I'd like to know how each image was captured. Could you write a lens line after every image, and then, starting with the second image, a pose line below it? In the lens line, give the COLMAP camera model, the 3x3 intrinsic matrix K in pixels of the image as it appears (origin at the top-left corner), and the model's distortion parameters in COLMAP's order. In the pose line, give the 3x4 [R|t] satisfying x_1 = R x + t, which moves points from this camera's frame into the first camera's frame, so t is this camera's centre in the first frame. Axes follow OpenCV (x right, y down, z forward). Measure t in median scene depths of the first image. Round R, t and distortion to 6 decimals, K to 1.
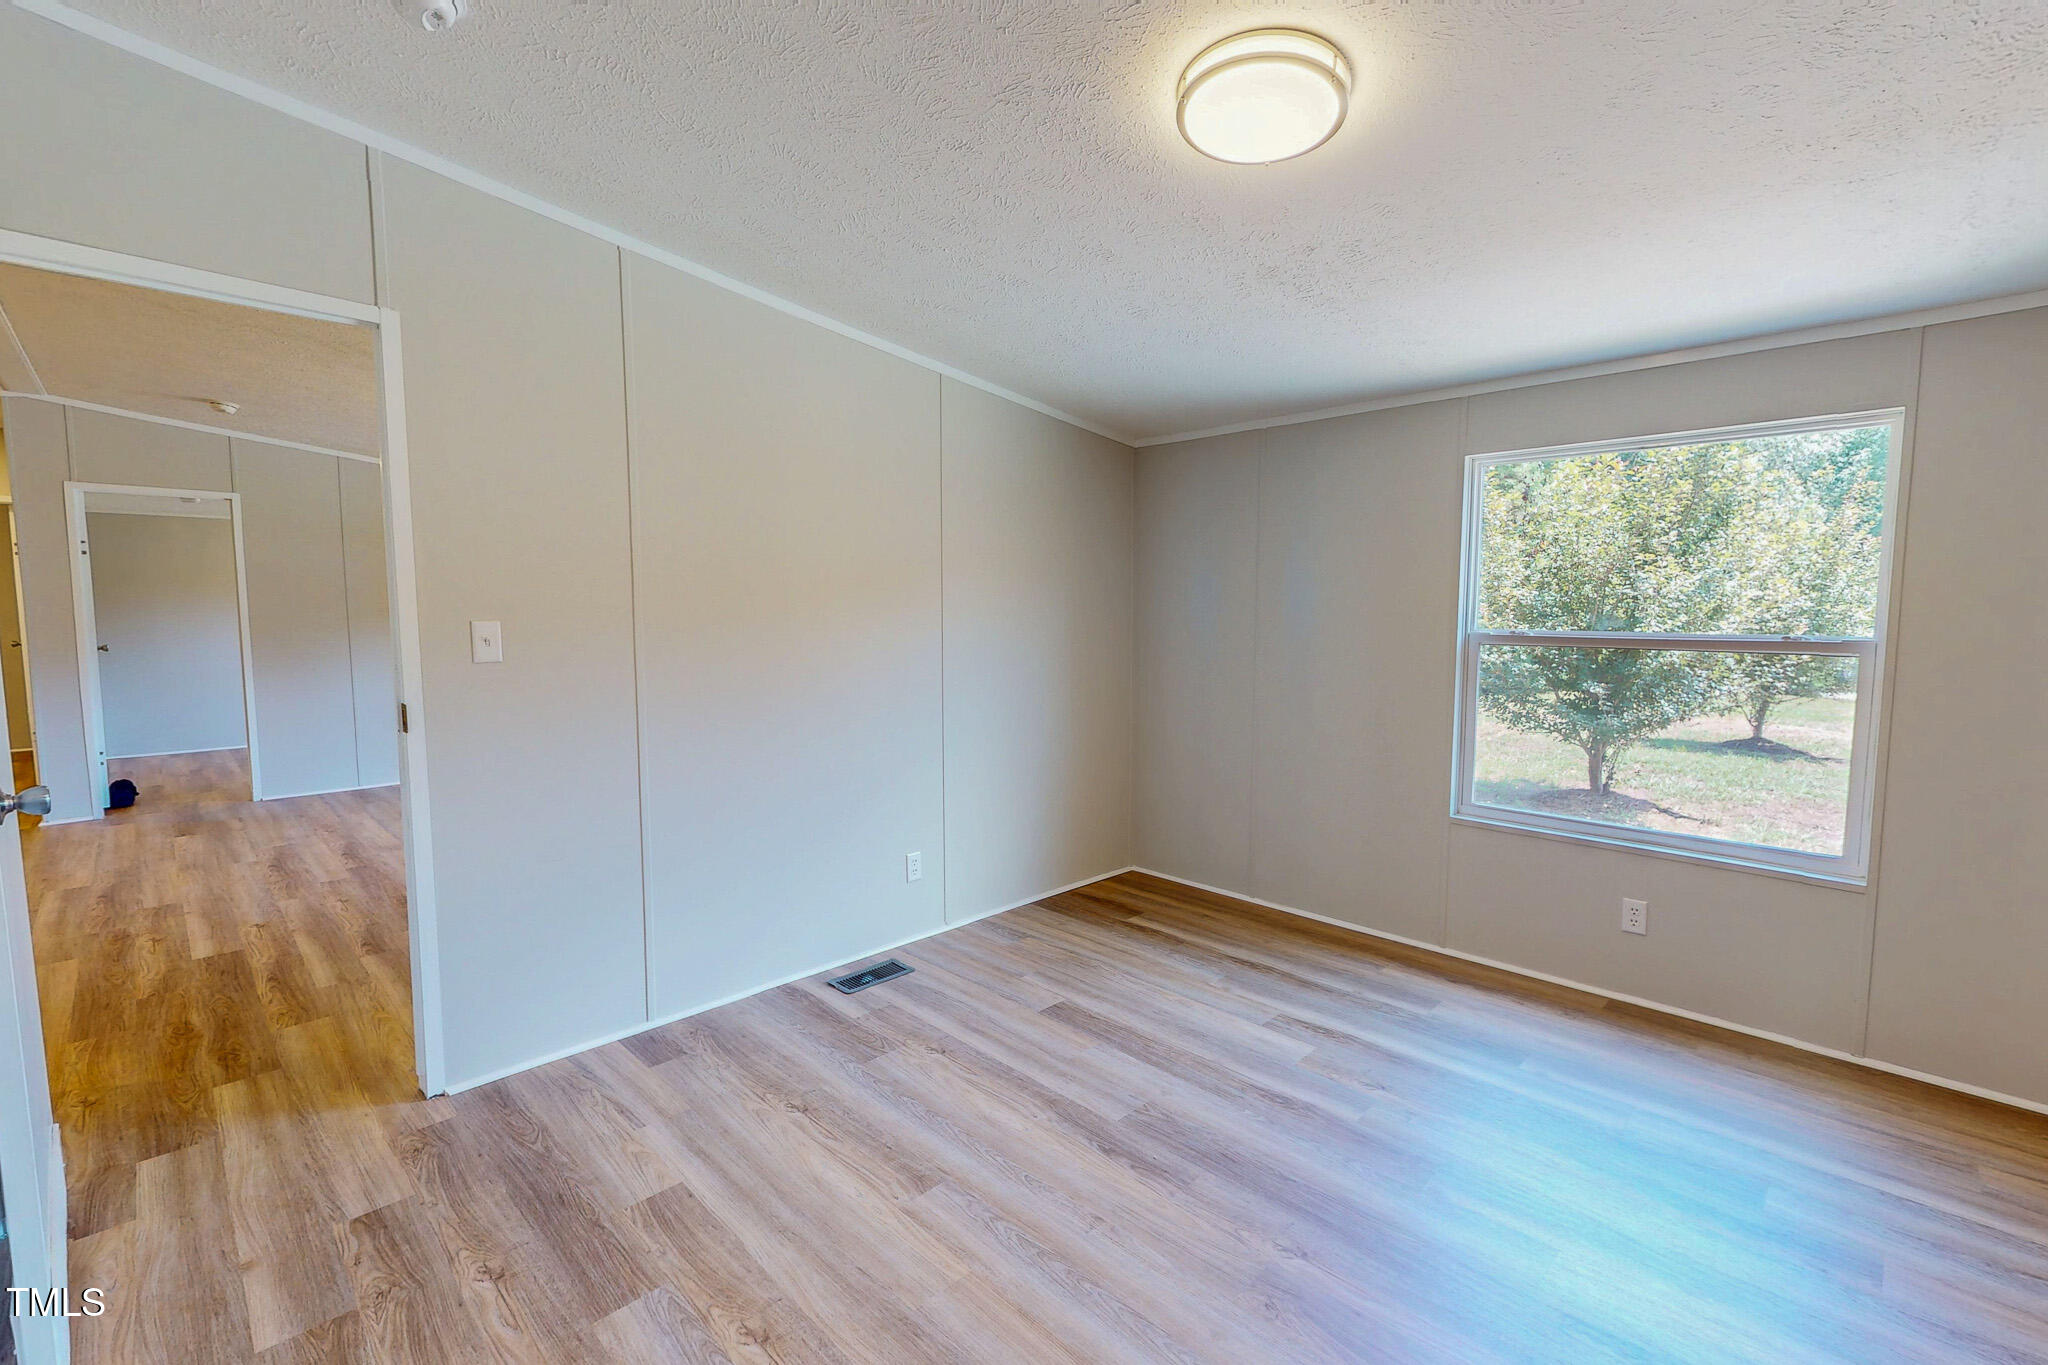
lens RADIAL K [[893.4, 0, 1021.2], [0, 893.4, 683.4], [0, 0, 1]] dist [0.000464, 0.000552]
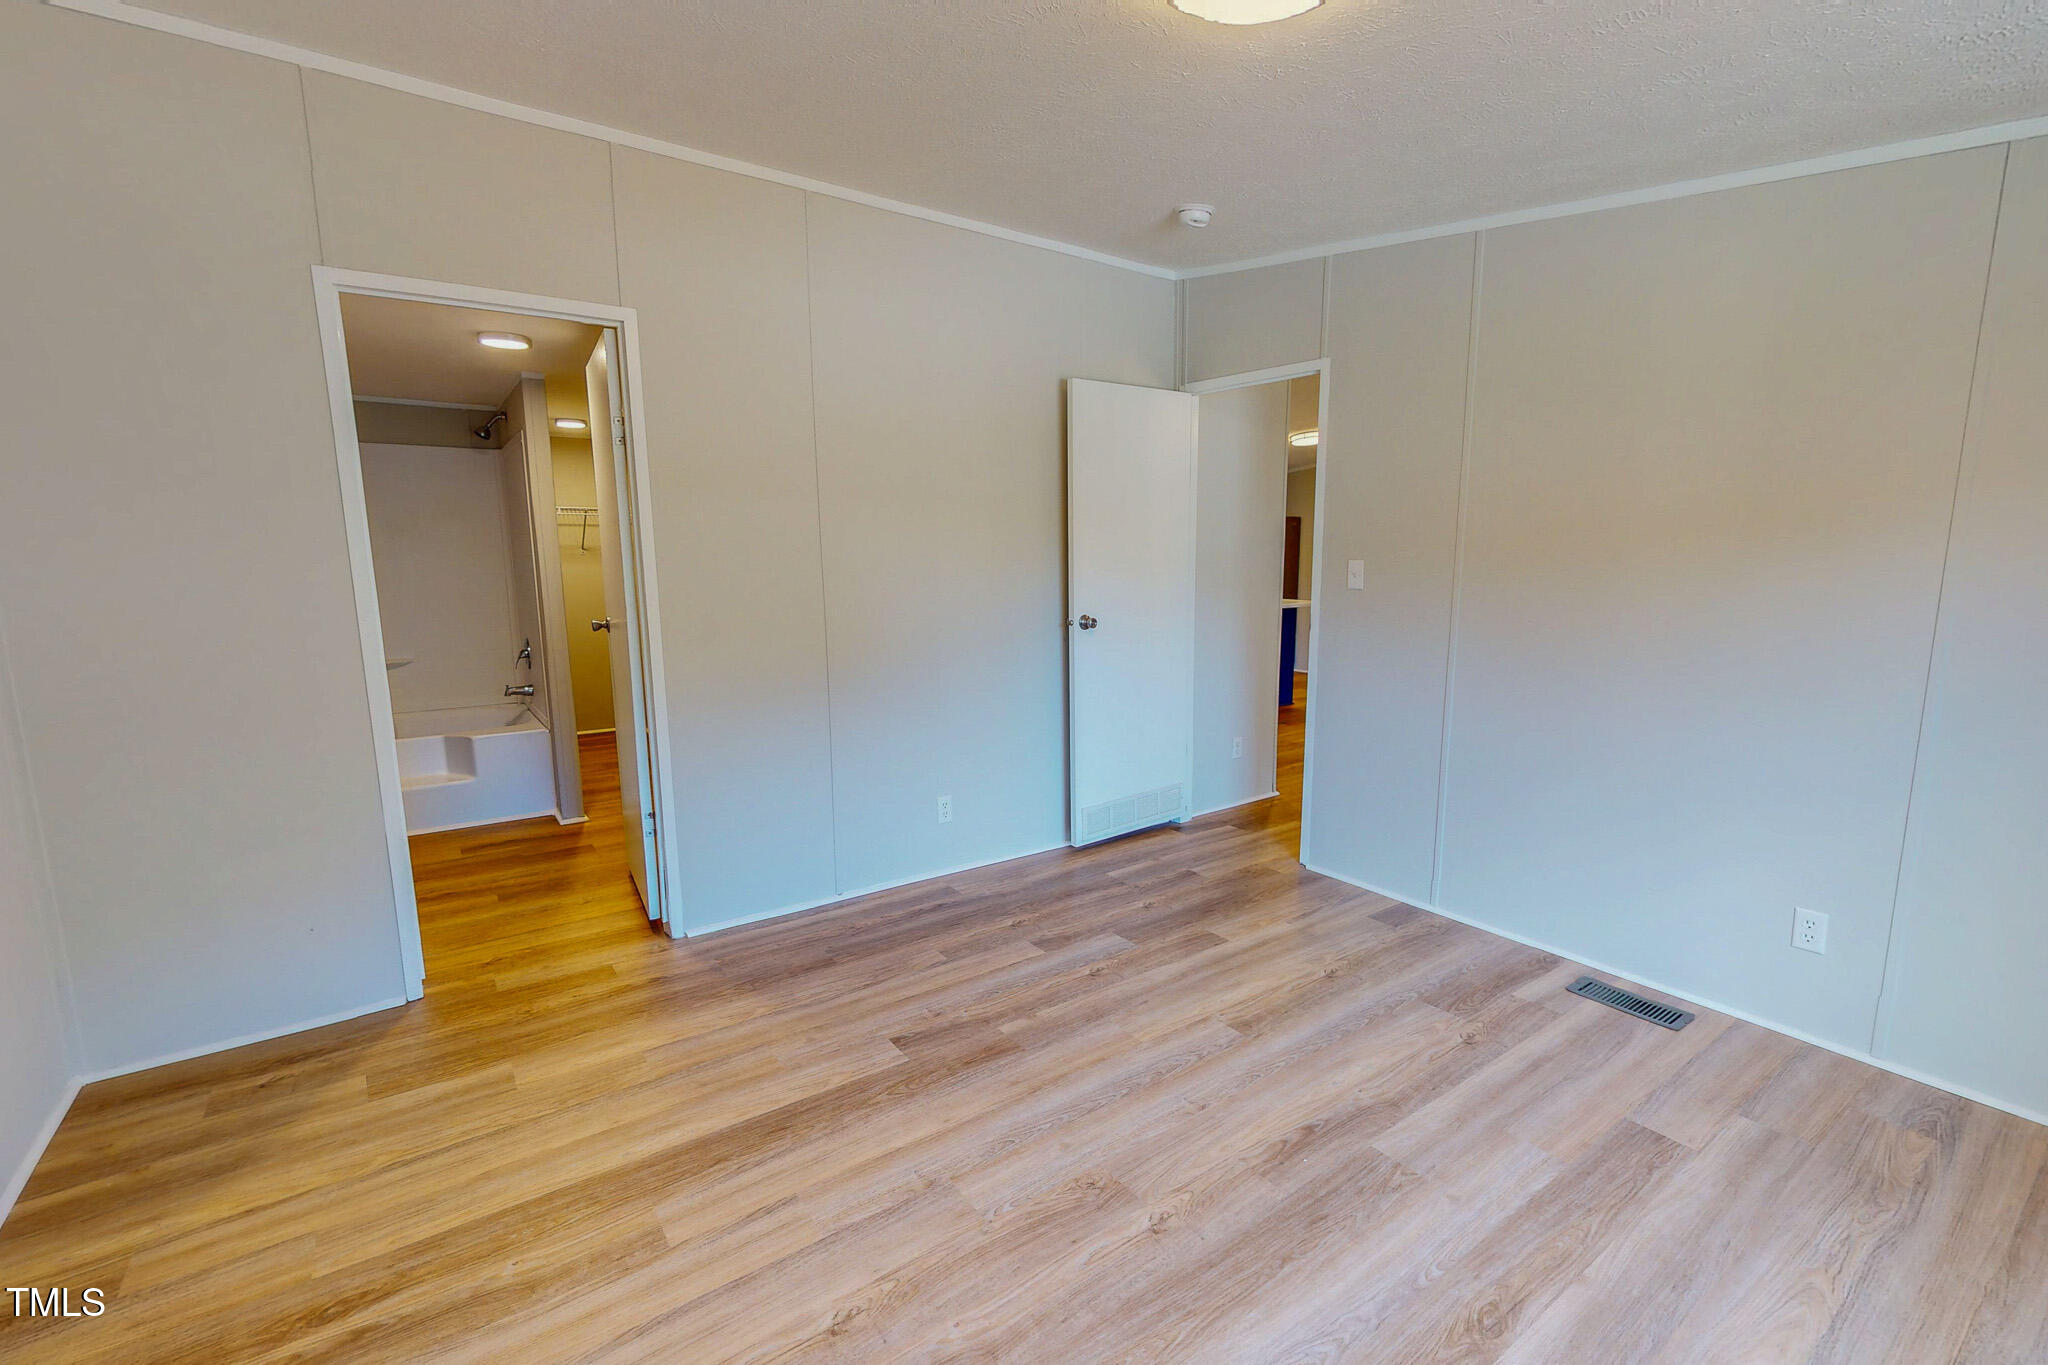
lens RADIAL K [[889.0, 0, 1022.9], [0, 889.0, 685.4], [0, 0, 1]] dist [0.000074, 0.000304]
pose [[-0.161937, 0.148796, -0.975518, 0.728165], [-0.086178, 0.982657, 0.164191, -0.049656], [0.983031, 0.110657, -0.146306, 0.575587]]
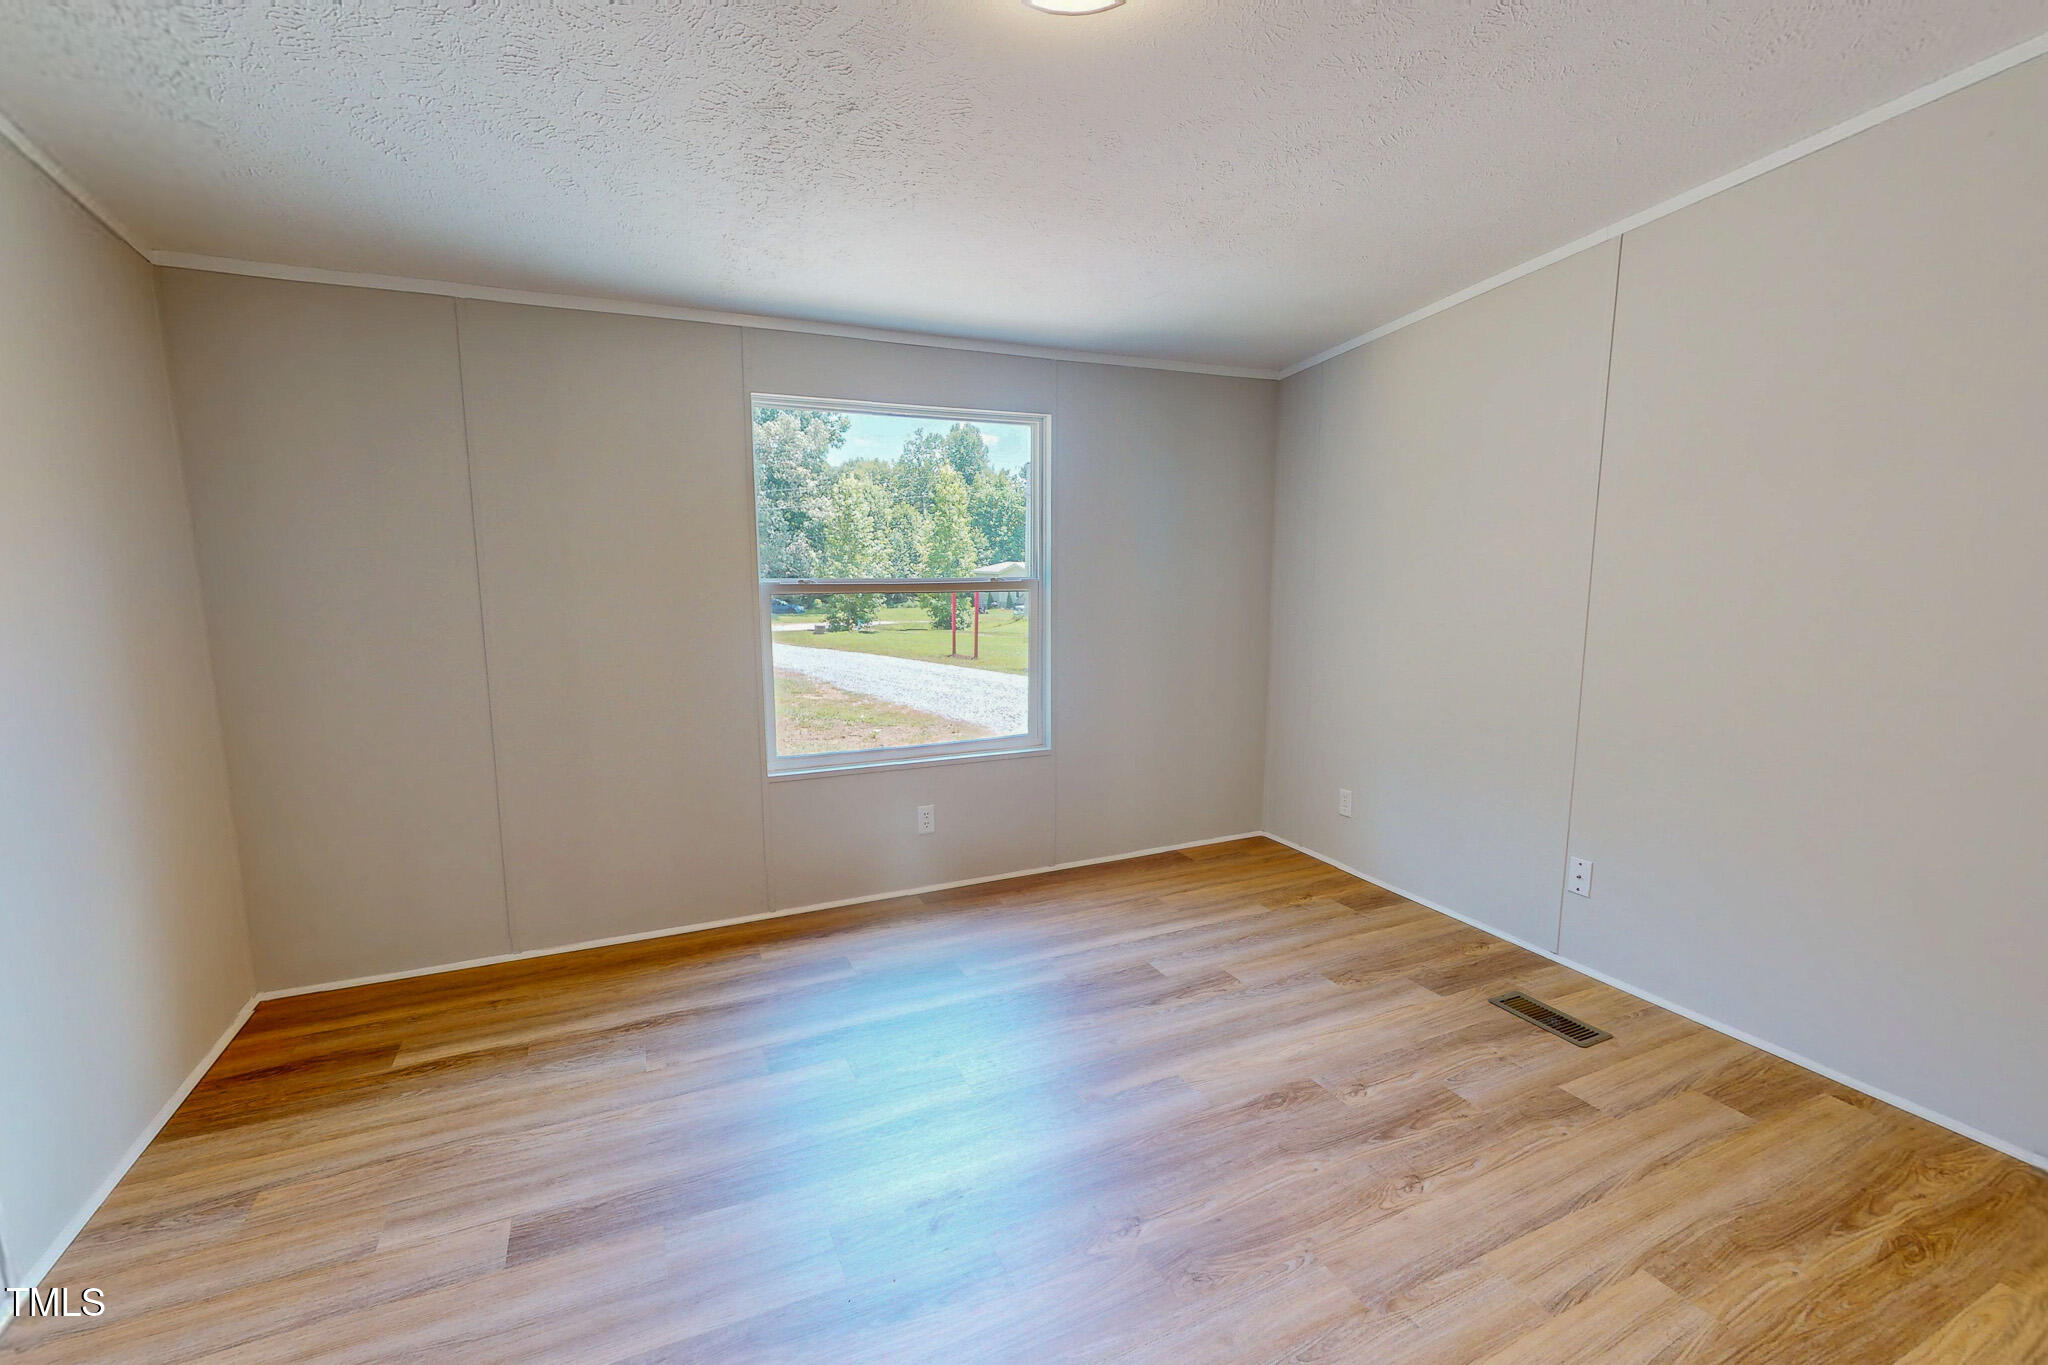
lens RADIAL K [[890.6, 0, 1024.8], [0, 890.6, 684.4], [0, 0, 1]] dist [0.000211, 0.000274]
pose [[0.335783, -0.135048, 0.932208, -0.344262], [0.080846, 0.990149, 0.114321, -0.040361], [-0.938463, 0.036978, 0.343394, 0.466516]]
